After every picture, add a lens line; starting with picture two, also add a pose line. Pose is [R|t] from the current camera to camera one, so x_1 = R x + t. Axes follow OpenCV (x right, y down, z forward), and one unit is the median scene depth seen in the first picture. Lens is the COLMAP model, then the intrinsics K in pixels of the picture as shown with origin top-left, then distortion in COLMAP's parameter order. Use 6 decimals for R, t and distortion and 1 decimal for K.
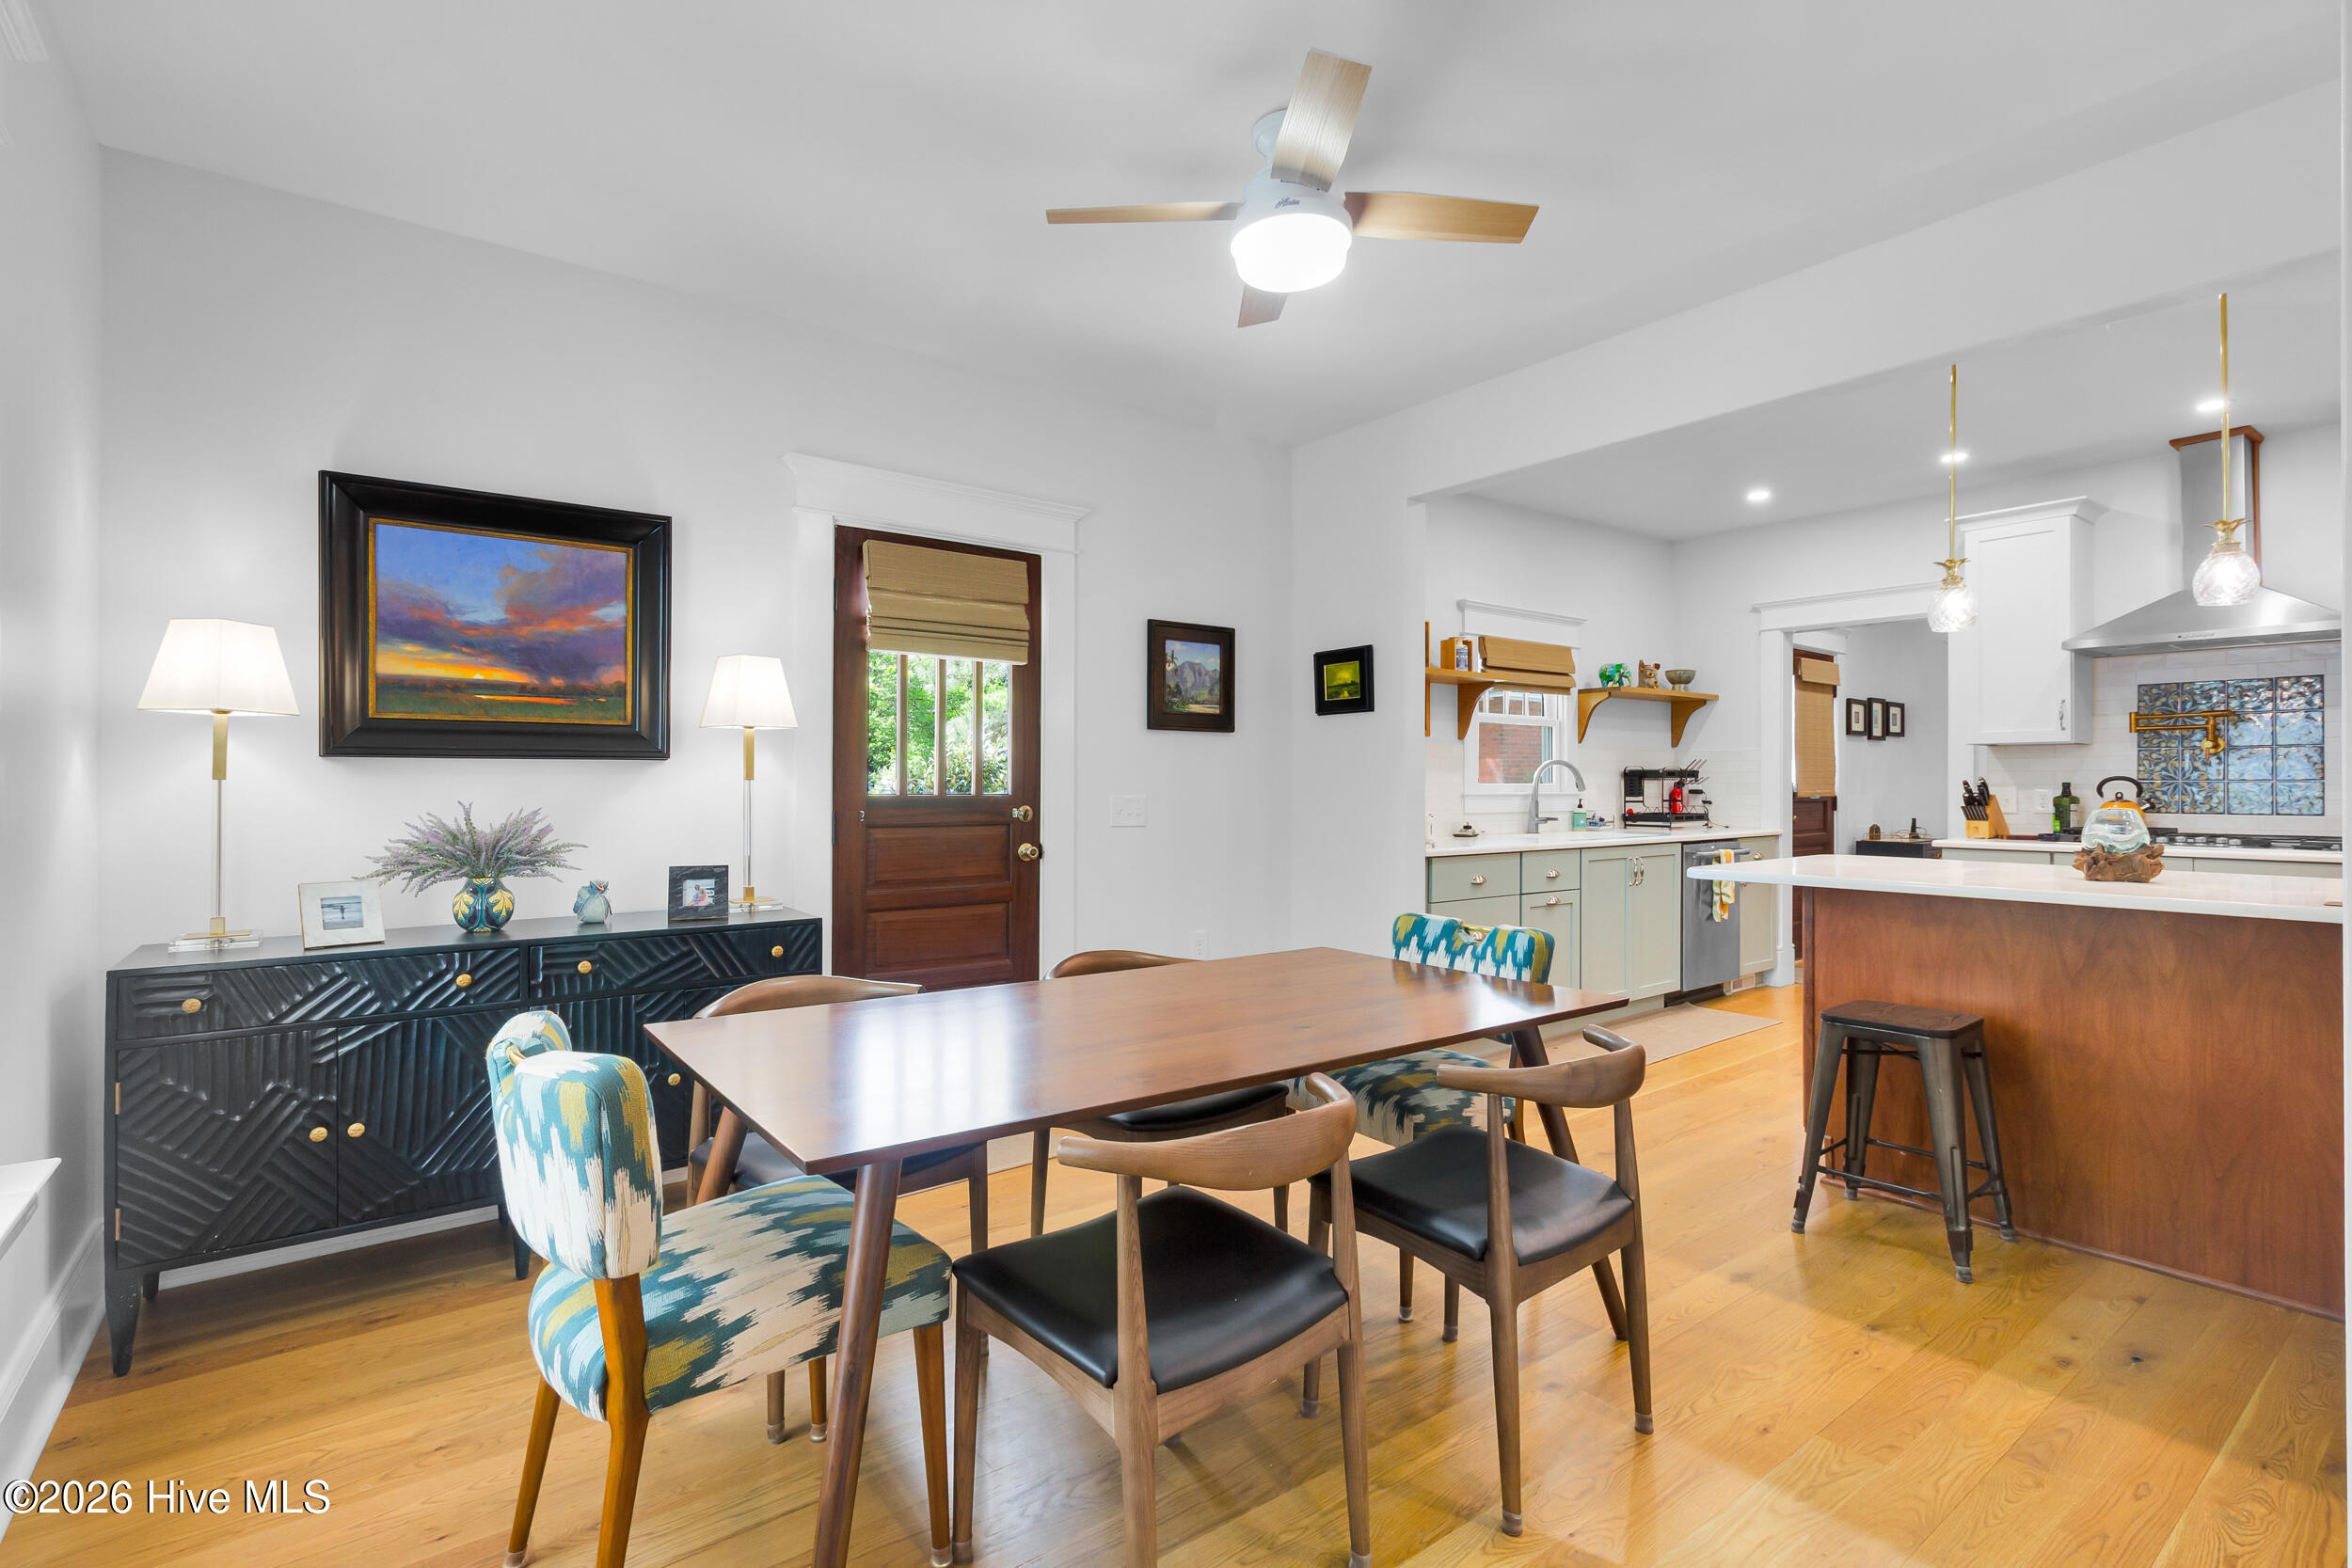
lens RADIAL K [[1094.0, 0, 1170.6], [0, 1094.0, 775.1], [0, 0, 1]] dist [0.003556, 0.001901]
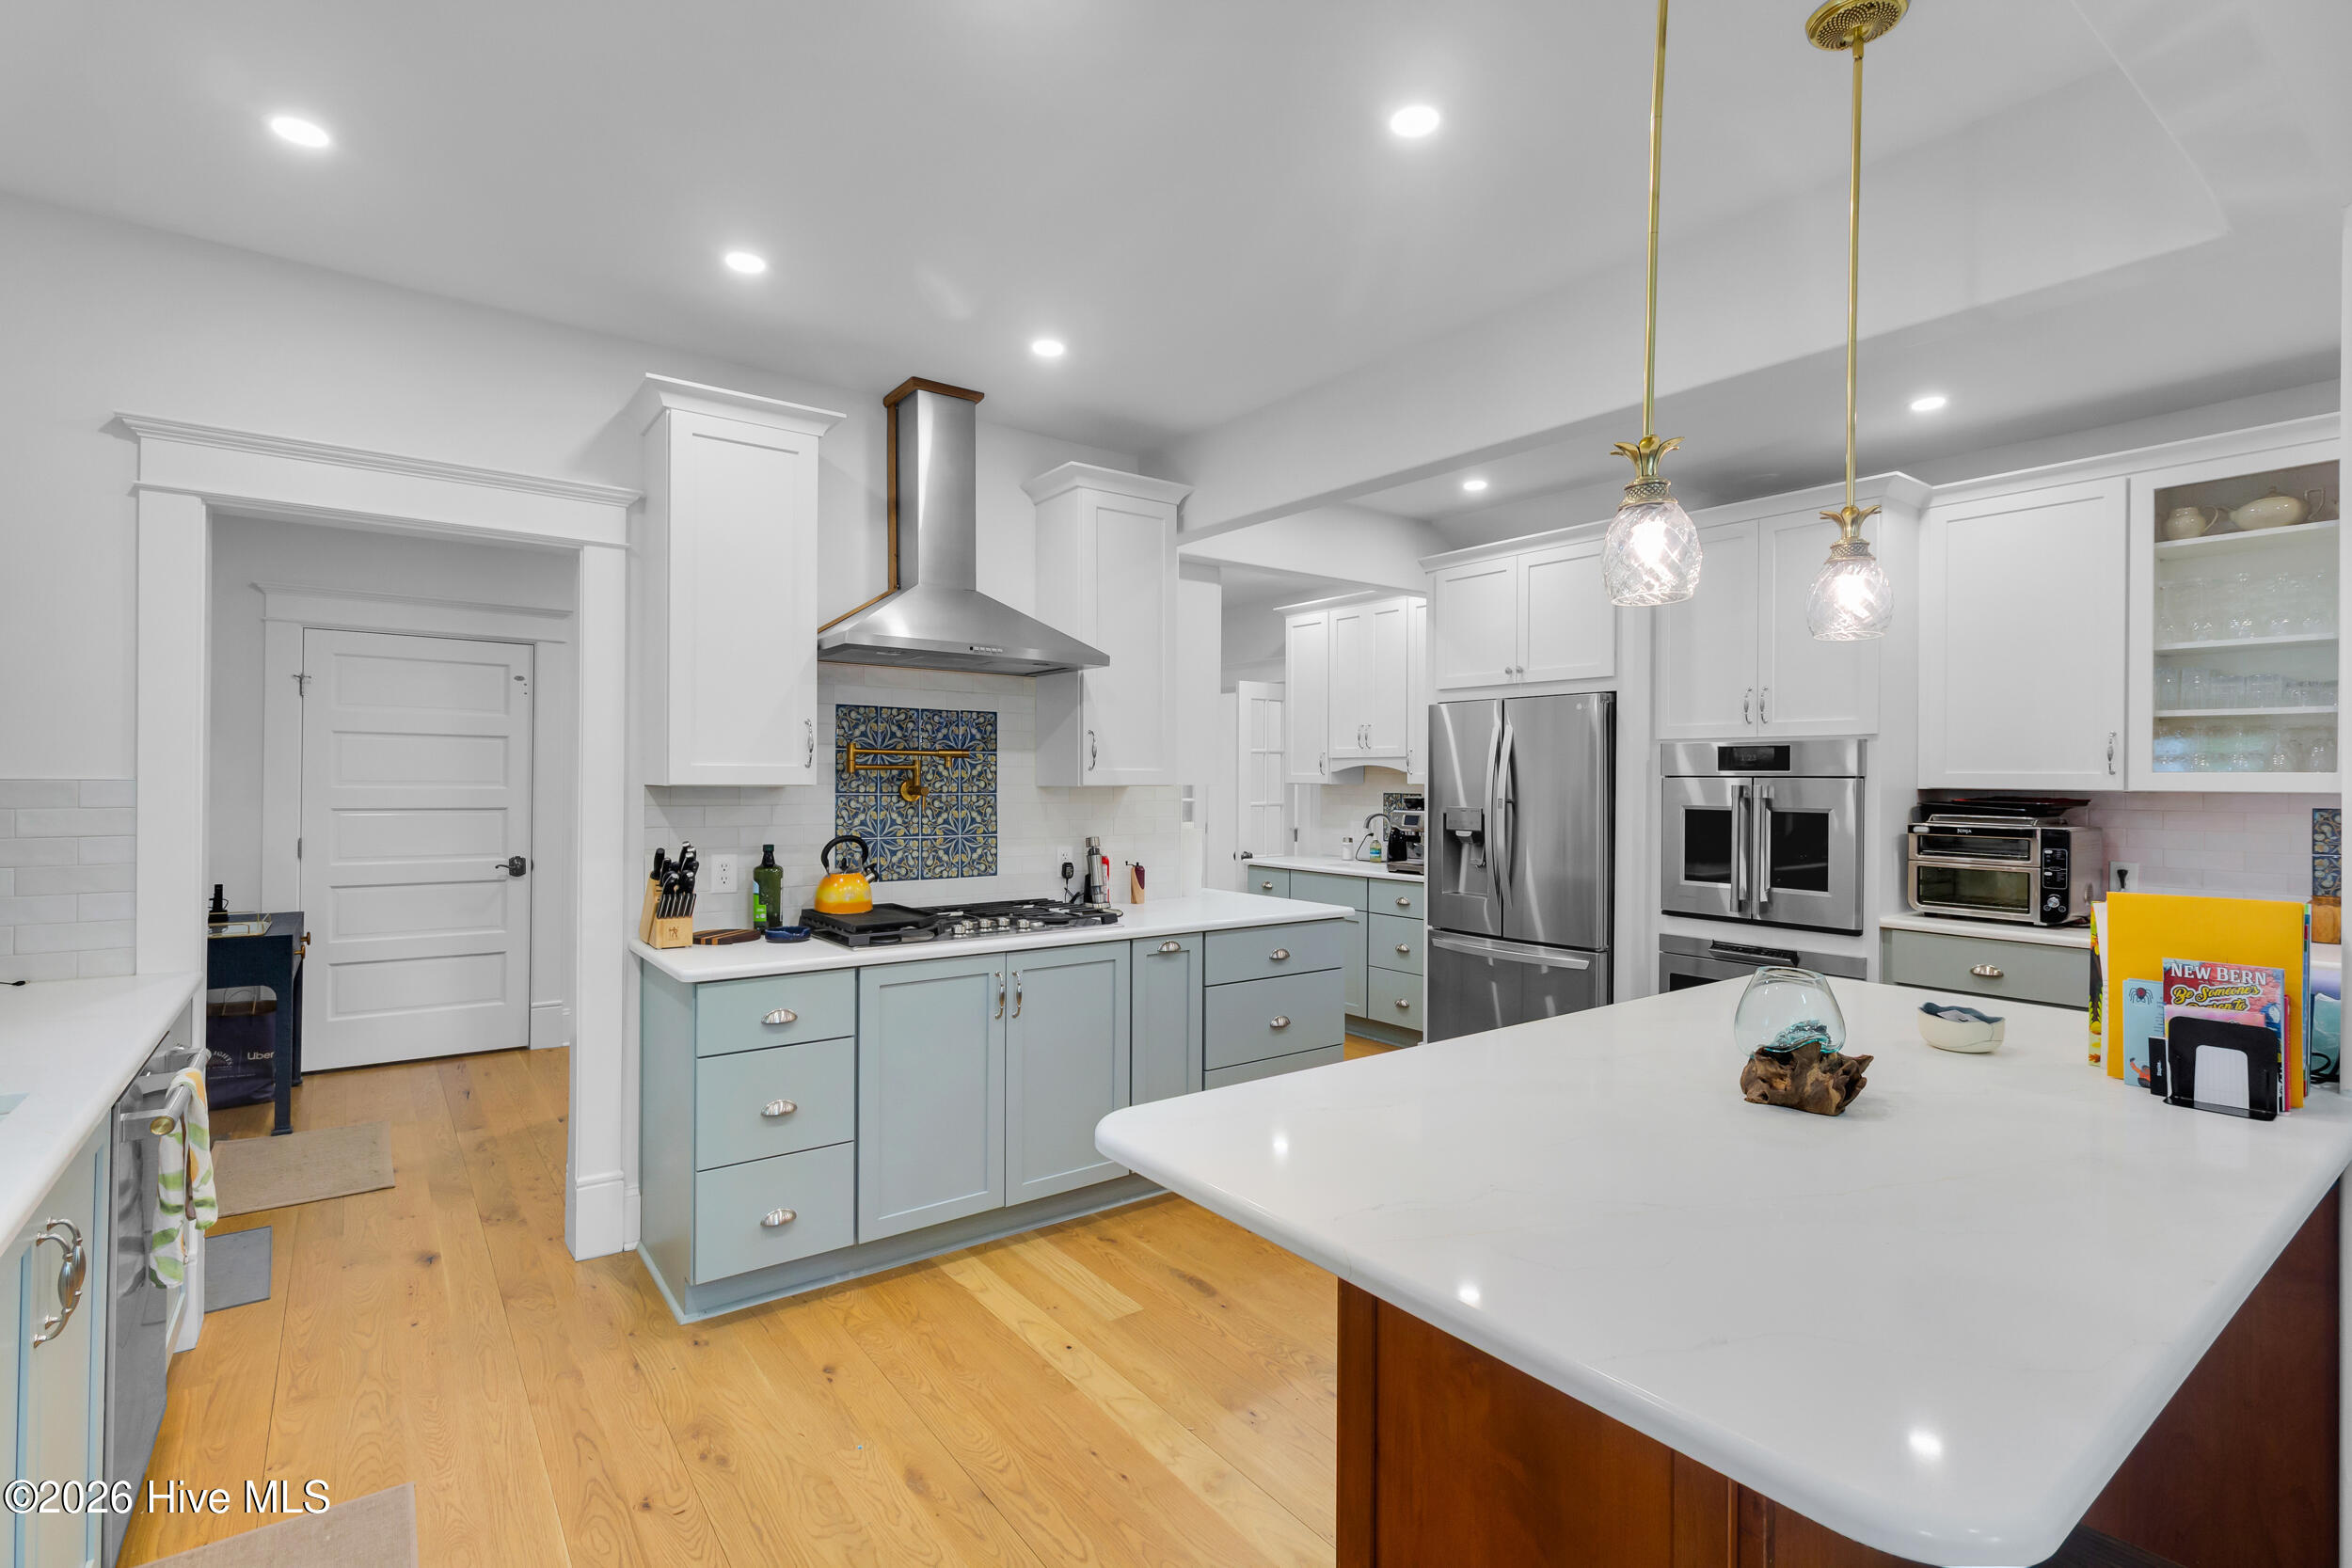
lens RADIAL K [[1094.0, 0, 1170.8], [0, 1094.0, 777.6], [0, 0, 1]] dist [0.003556, 0.001901]
pose [[0.011692, -0.000456, 0.999932, 0.150798], [-0.015341, 0.999882, 0.000635, -0.033160], [-0.999814, -0.015348, 0.011684, 0.671845]]
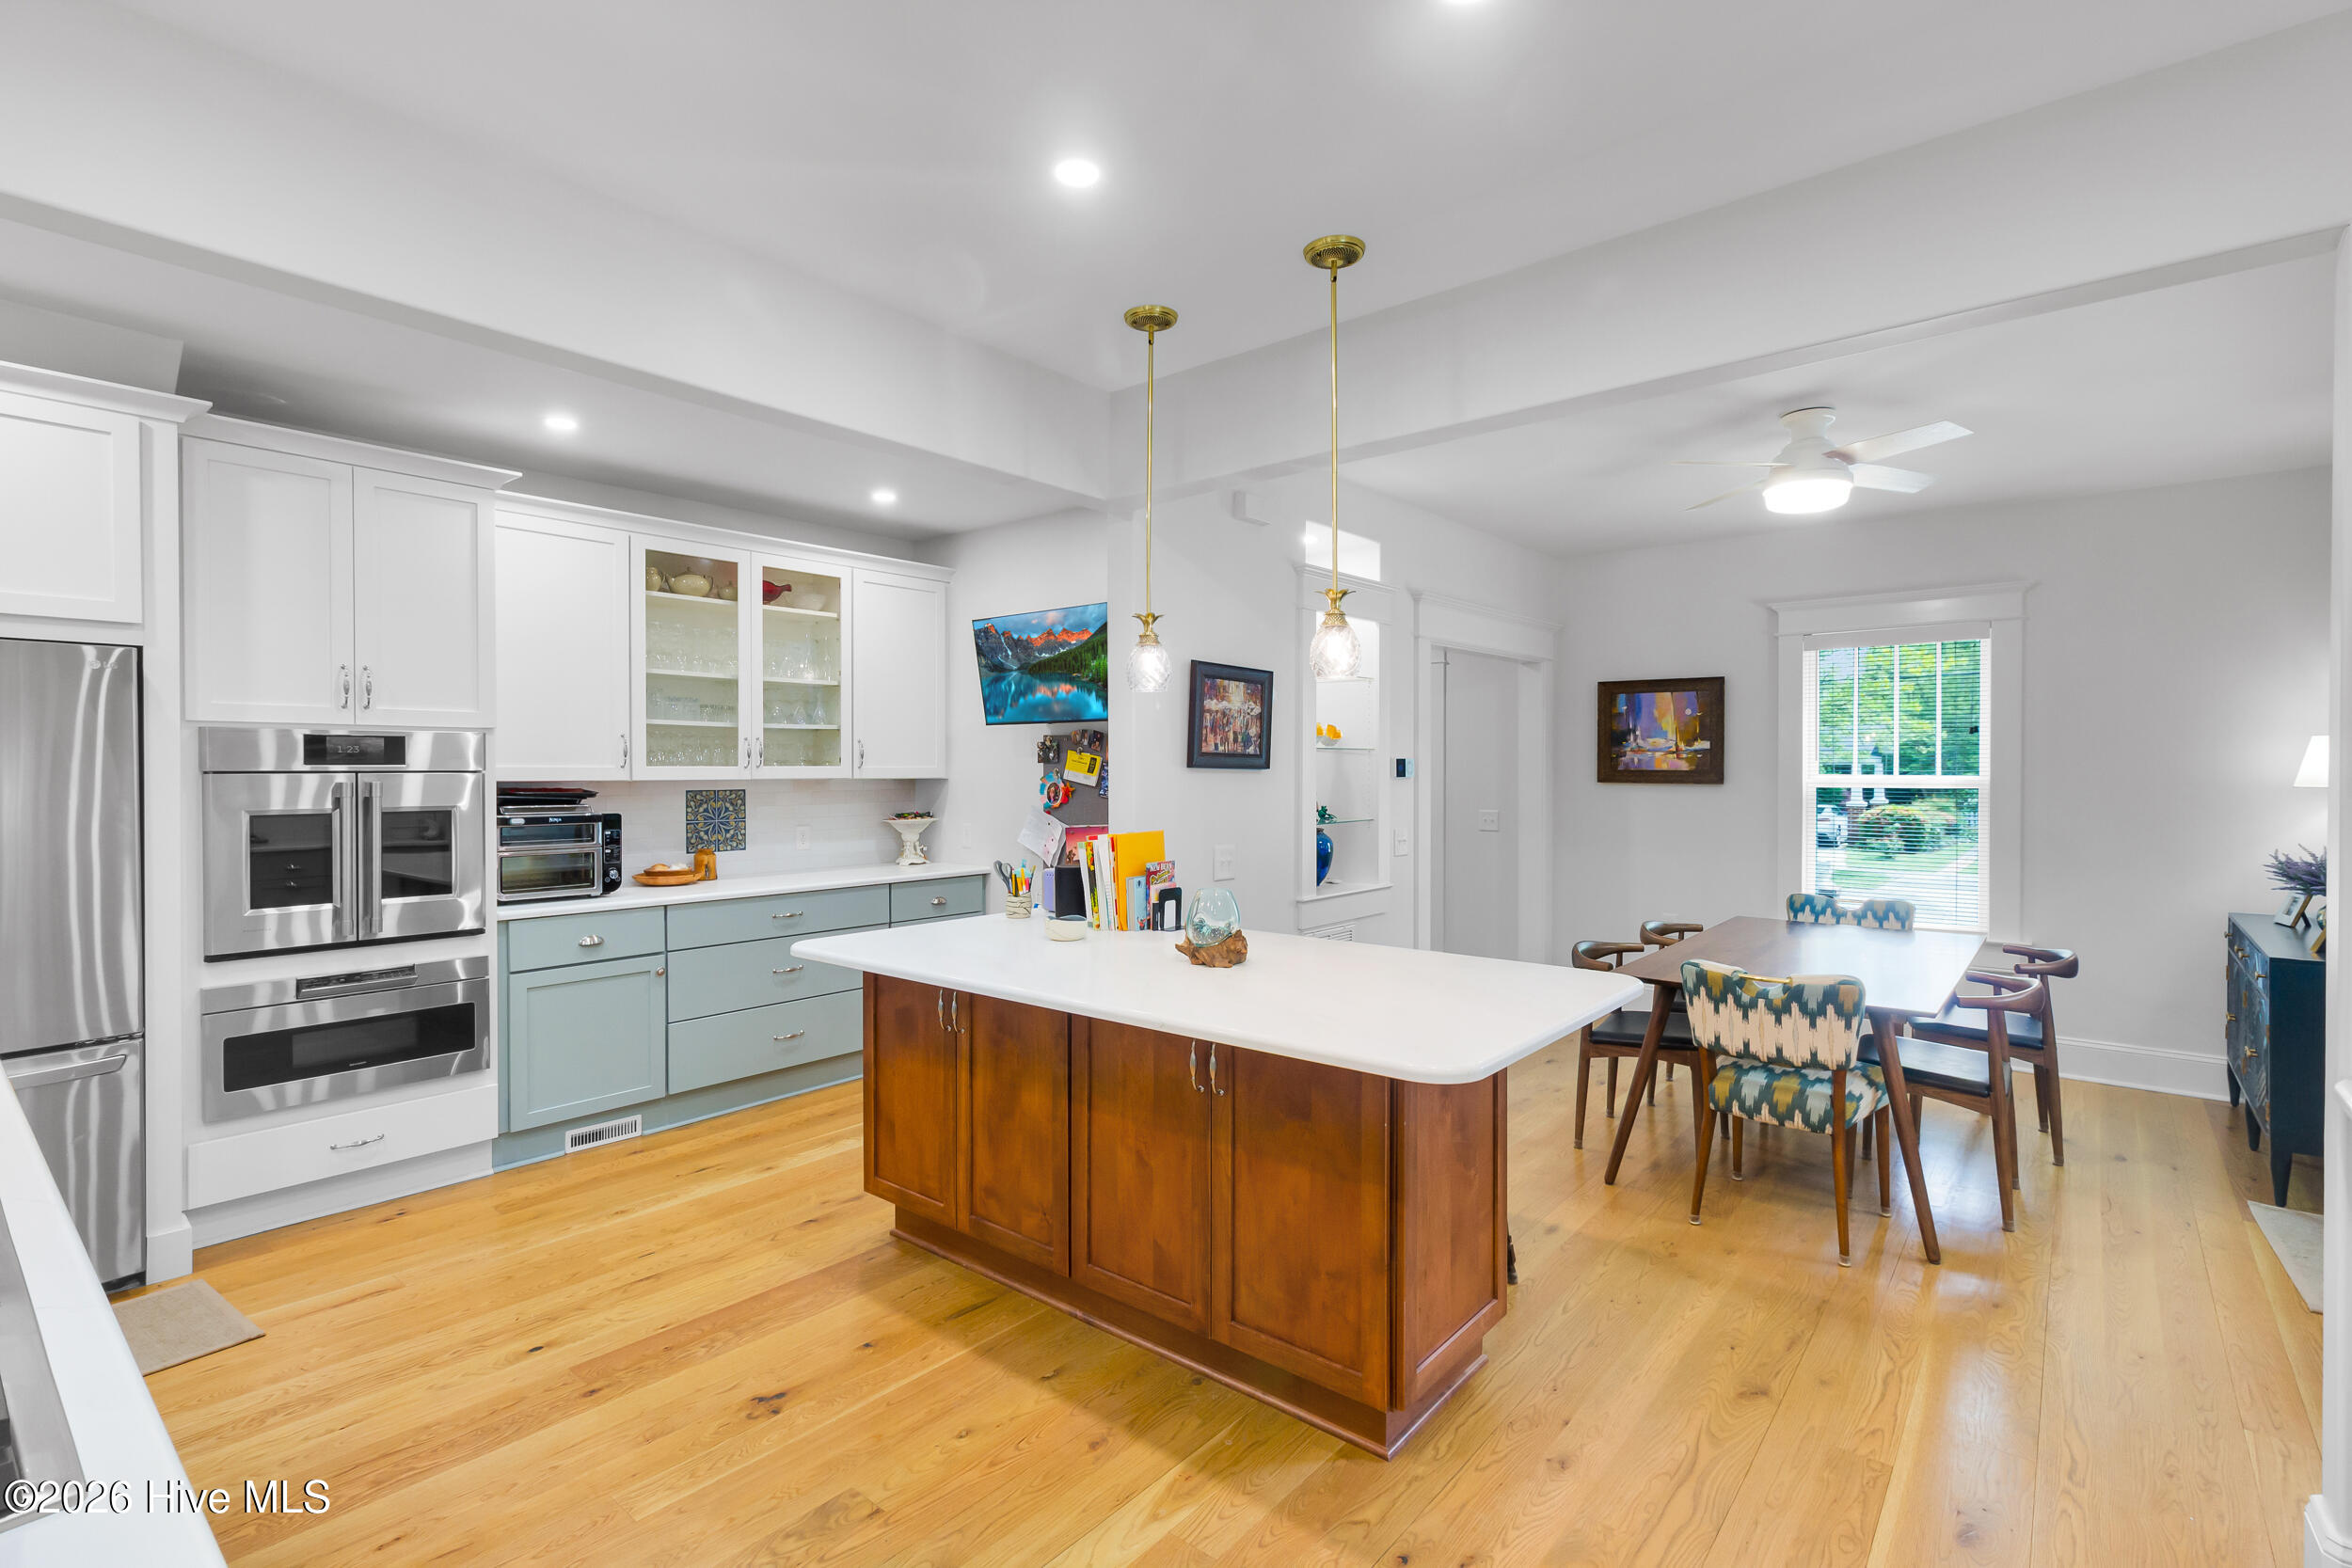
lens RADIAL K [[1094.0, 0, 1170.0], [0, 1094.0, 775.7], [0, 0, 1]] dist [0.003556, 0.001901]
pose [[-0.977133, 0.003654, -0.212597, 0.565800], [0.003841, 0.999993, -0.000469, -0.035135], [0.212594, -0.001275, -0.977140, 0.989434]]
